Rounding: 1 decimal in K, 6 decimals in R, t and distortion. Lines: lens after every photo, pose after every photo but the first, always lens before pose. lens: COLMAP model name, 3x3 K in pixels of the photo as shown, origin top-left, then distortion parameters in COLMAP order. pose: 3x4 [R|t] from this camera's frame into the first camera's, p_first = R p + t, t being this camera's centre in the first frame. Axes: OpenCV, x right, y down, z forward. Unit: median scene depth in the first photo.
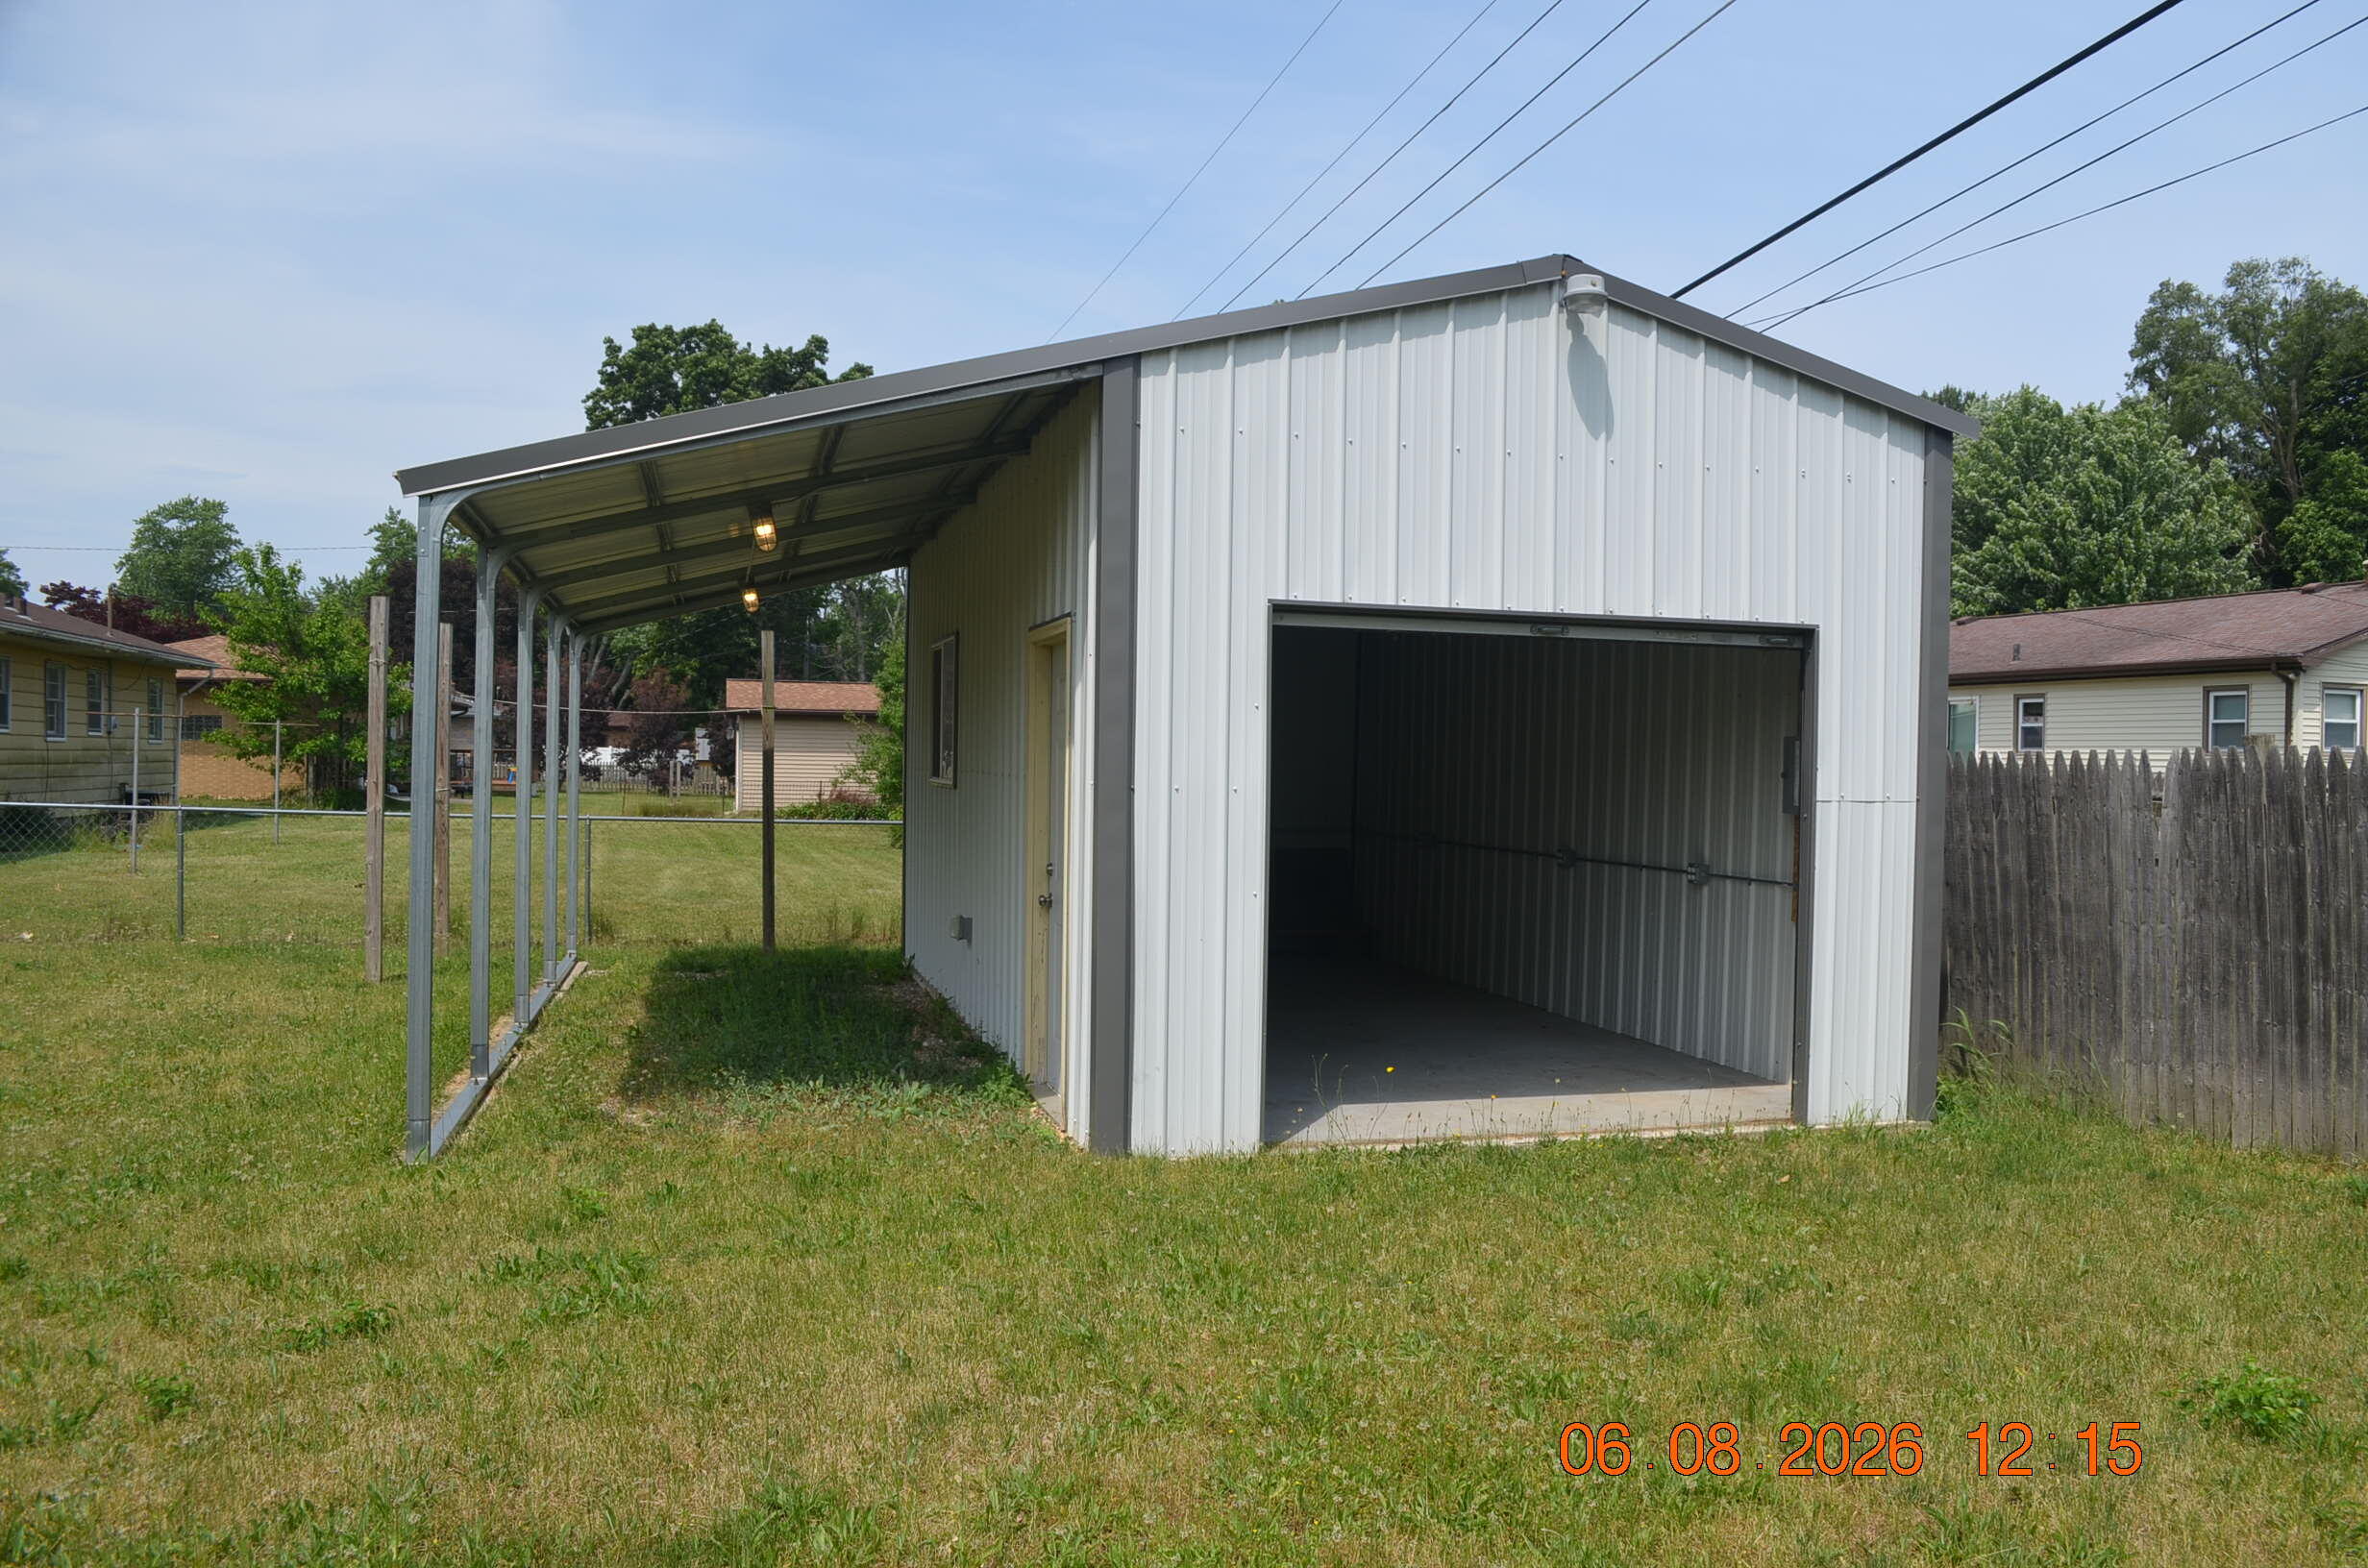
lens RADIAL K [[1848.2, 0, 1182.2], [0, 1848.2, 800.2], [0, 0, 1]] dist [-0.083515, 0.010395]
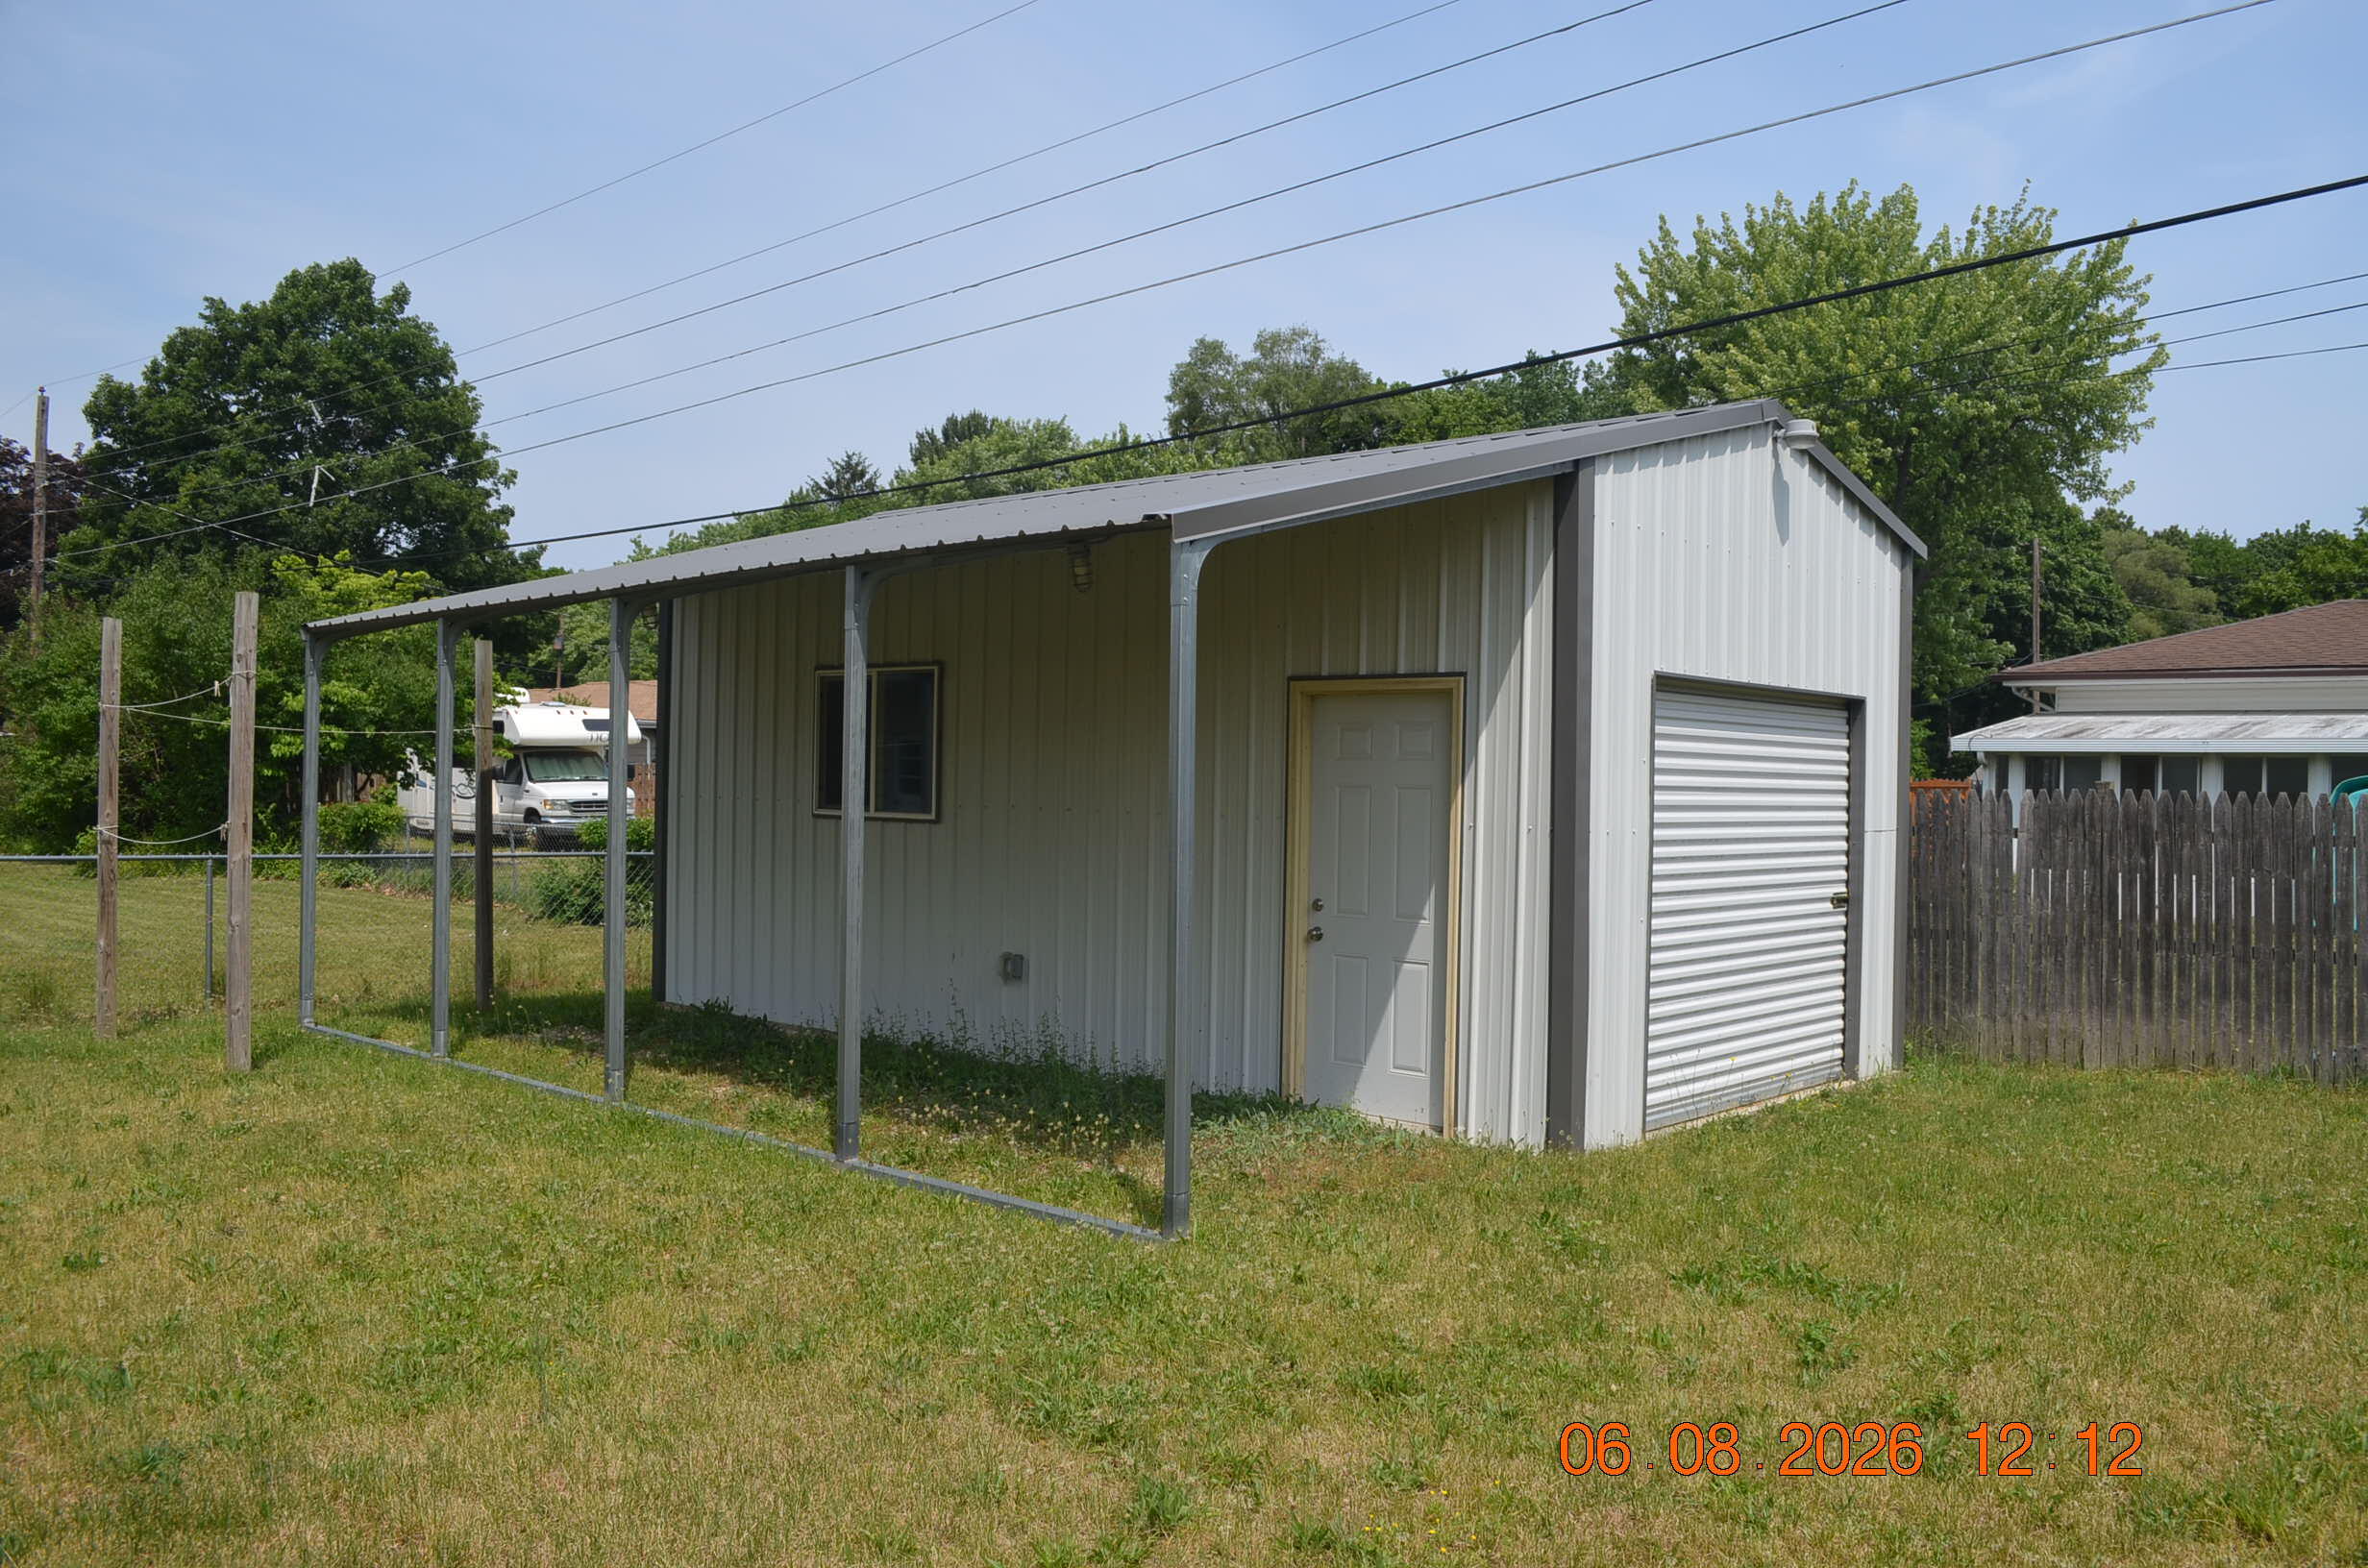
lens RADIAL K [[1881.6, 0, 1184.2], [0, 1881.6, 773.8], [0, 0, 1]] dist [-0.094144, -0.001527]
pose [[0.851462, 0.002458, 0.524410, -0.795238], [0.005015, 0.999905, -0.012828, -0.027195], [-0.524392, 0.013552, 0.851369, 0.129275]]
